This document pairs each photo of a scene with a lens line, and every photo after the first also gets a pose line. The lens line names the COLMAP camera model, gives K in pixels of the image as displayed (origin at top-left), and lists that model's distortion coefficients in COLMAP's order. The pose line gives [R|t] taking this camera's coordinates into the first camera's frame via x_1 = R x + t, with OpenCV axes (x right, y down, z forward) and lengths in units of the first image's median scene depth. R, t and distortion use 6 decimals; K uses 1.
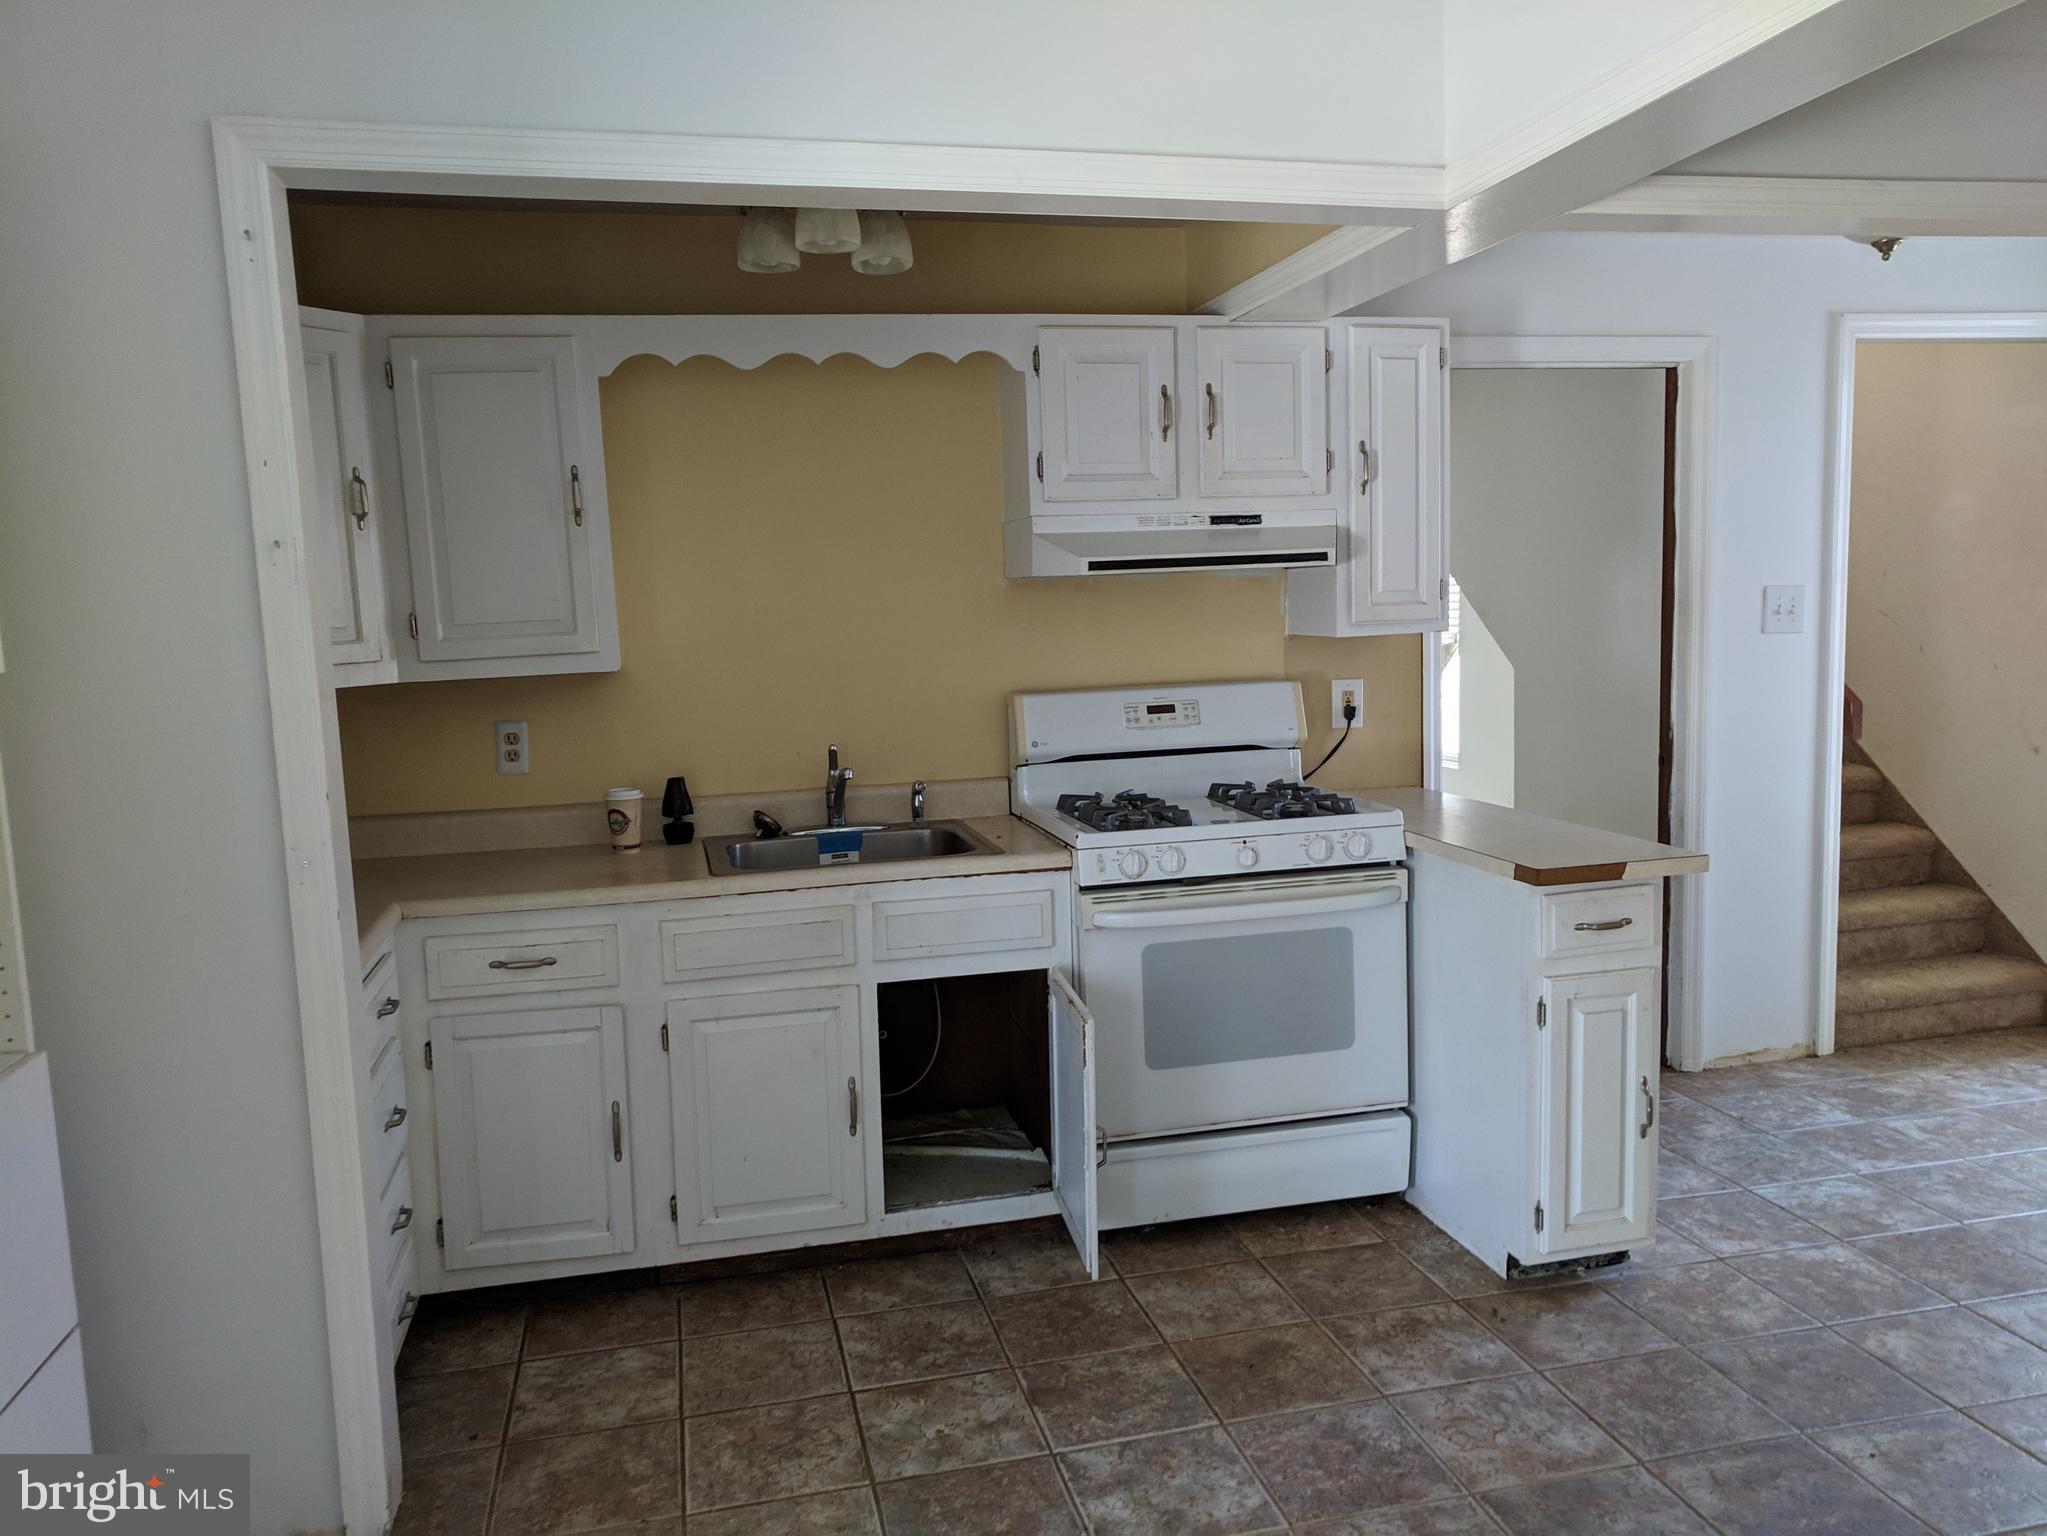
lens RADIAL K [[1547.7, 0, 1024.0], [0, 1547.7, 756.3], [0, 0, 1]] dist [0.003137, 0.021773]
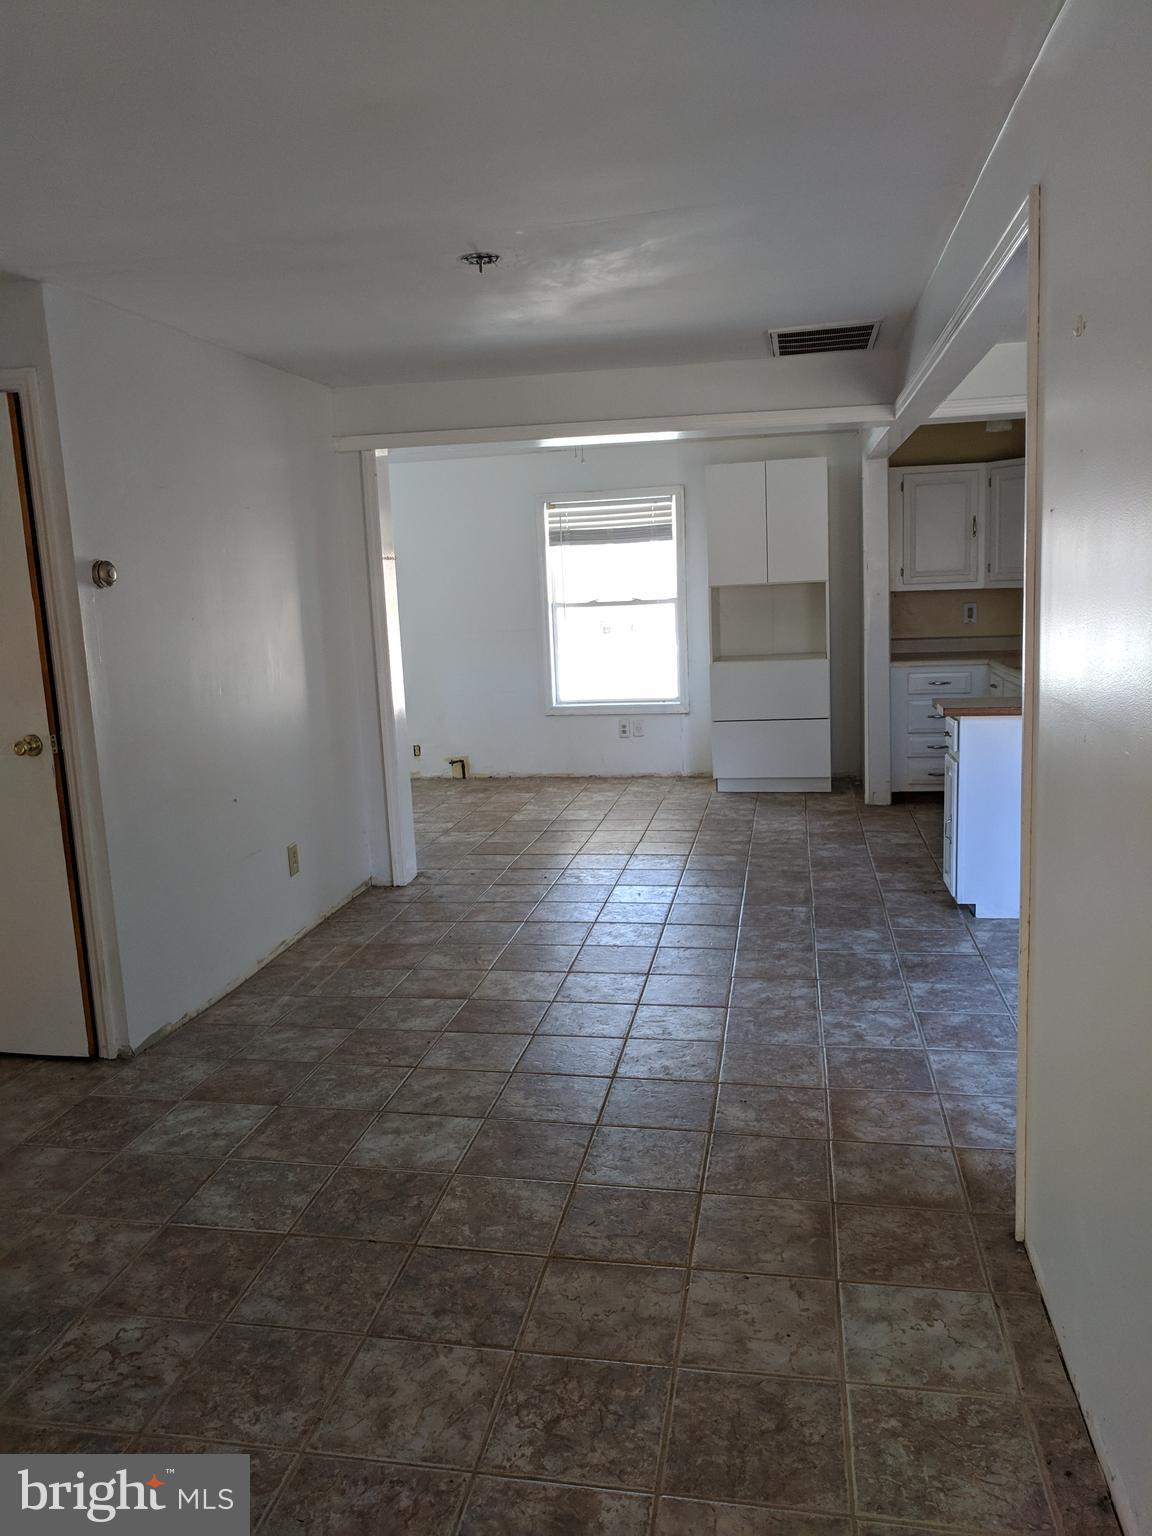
lens RADIAL K [[1148.4, 0, 576.0], [0, 1148.4, 768.0], [0, 0, 1]] dist [0.006391, 0.006526]
pose [[-0.402786, 0.194777, -0.894330, 1.756729], [-0.045988, 0.971555, 0.232308, -0.163882], [0.914138, 0.134699, -0.382371, 1.011107]]
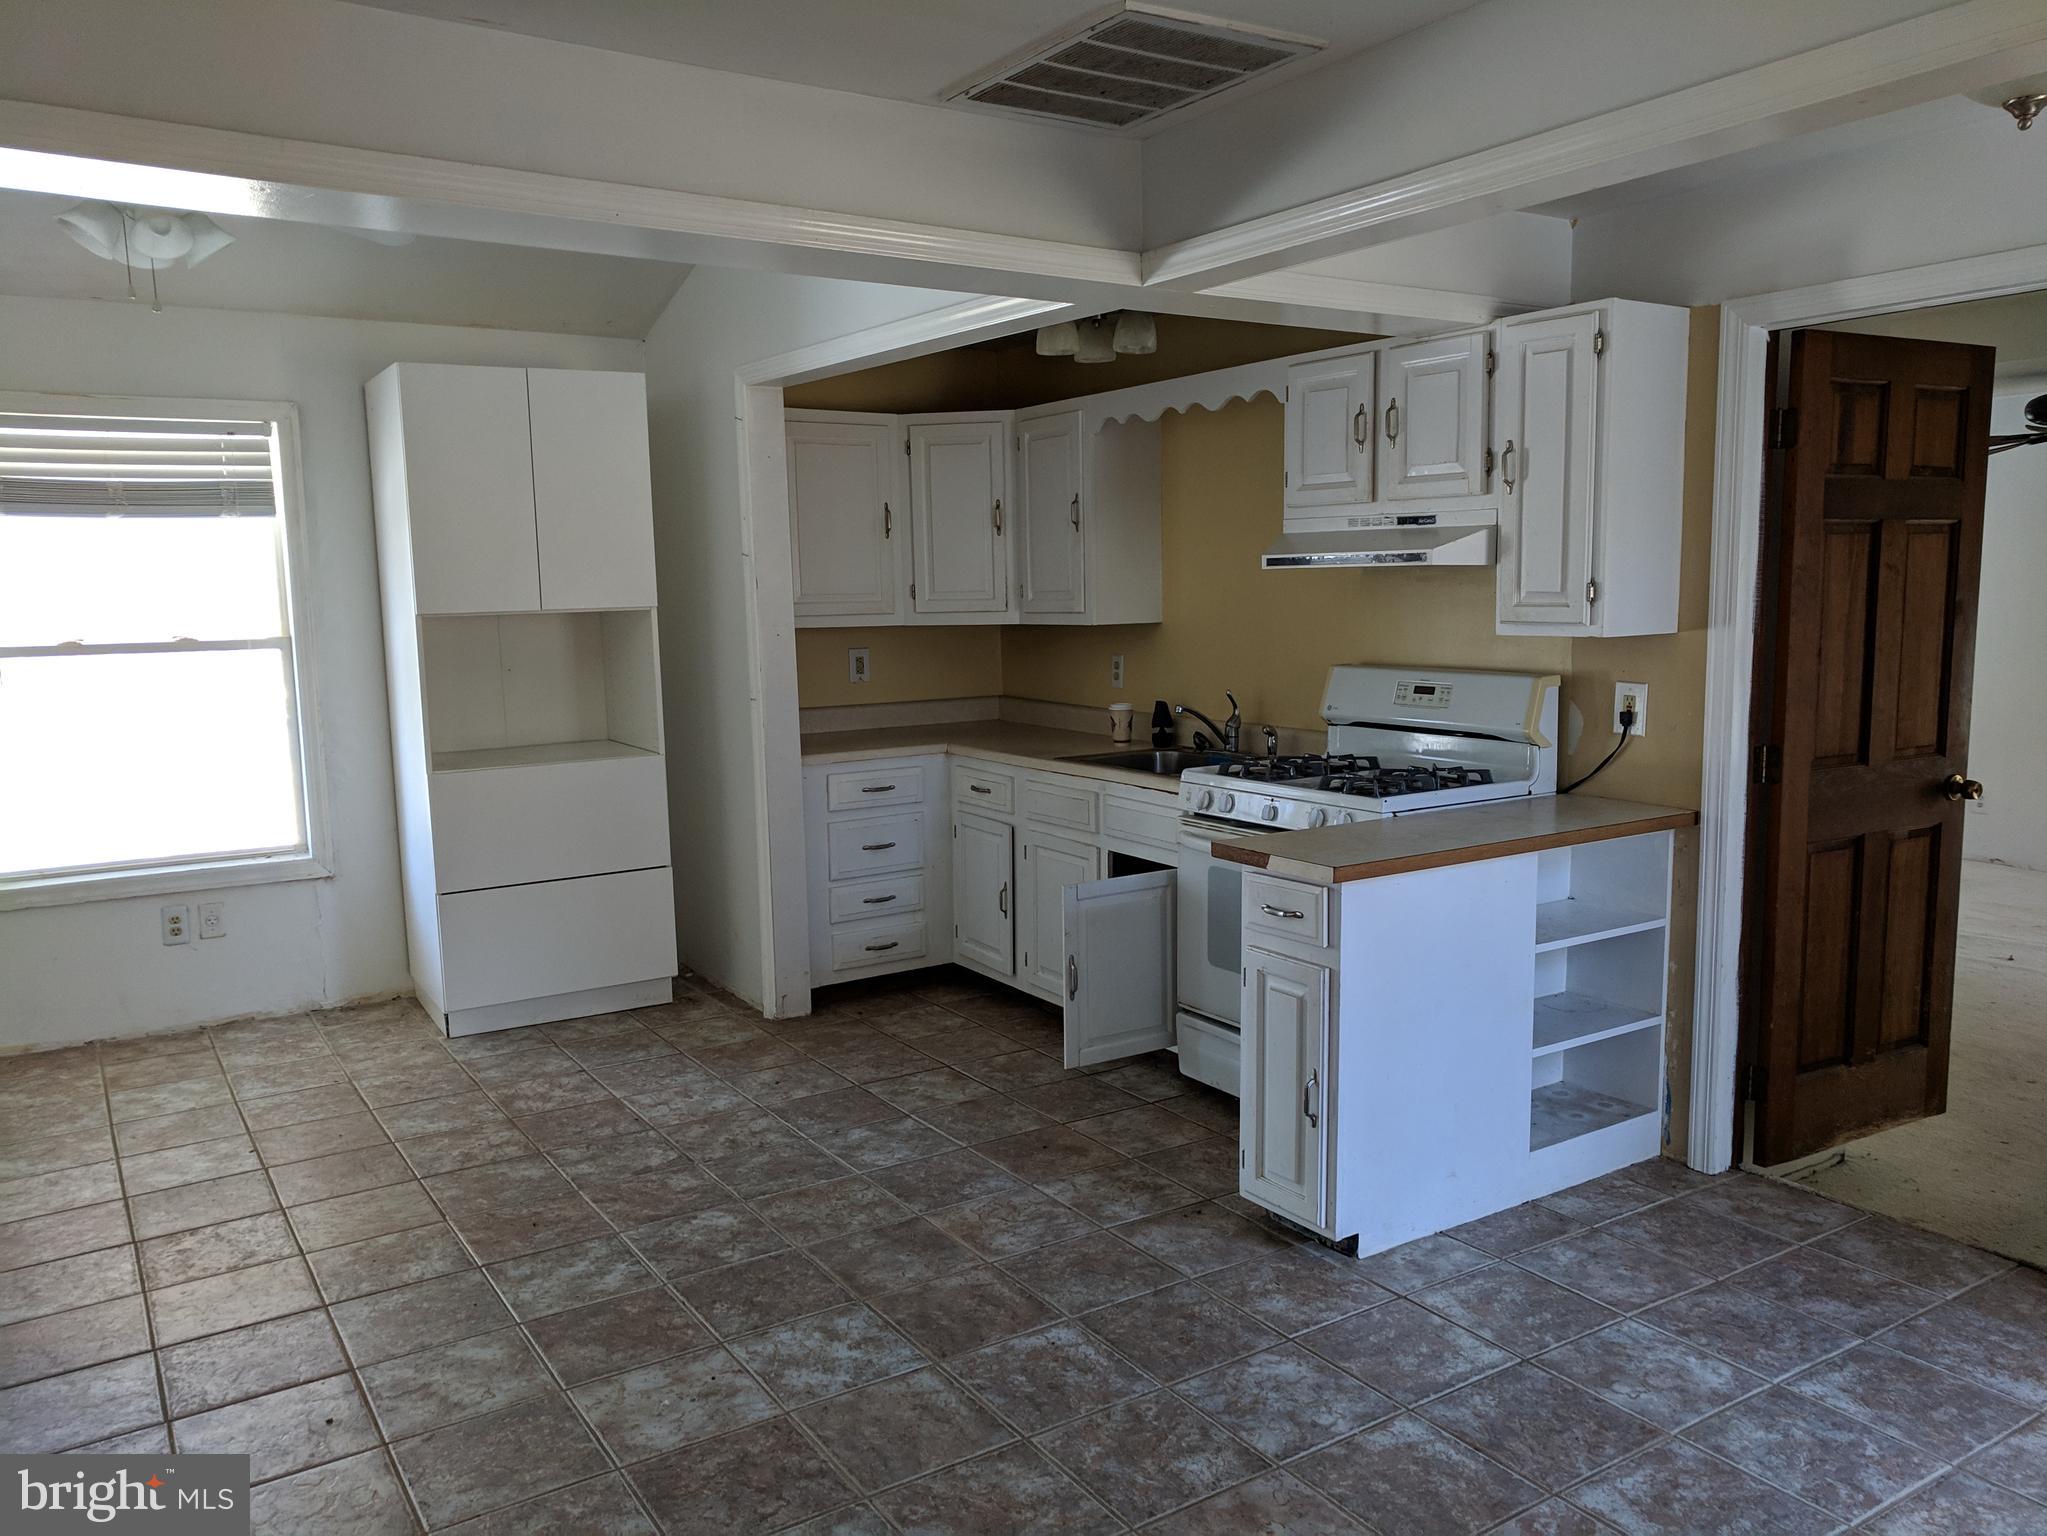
lens RADIAL K [[1530.4, 0, 1037.2], [0, 1530.4, 757.5], [0, 0, 1]] dist [0.006391, 0.006526]
pose [[0.340437, 0.137591, -0.930146, 1.143570], [-0.099821, 0.988934, 0.109752, -0.084856], [0.934954, 0.055485, 0.350404, 0.410214]]
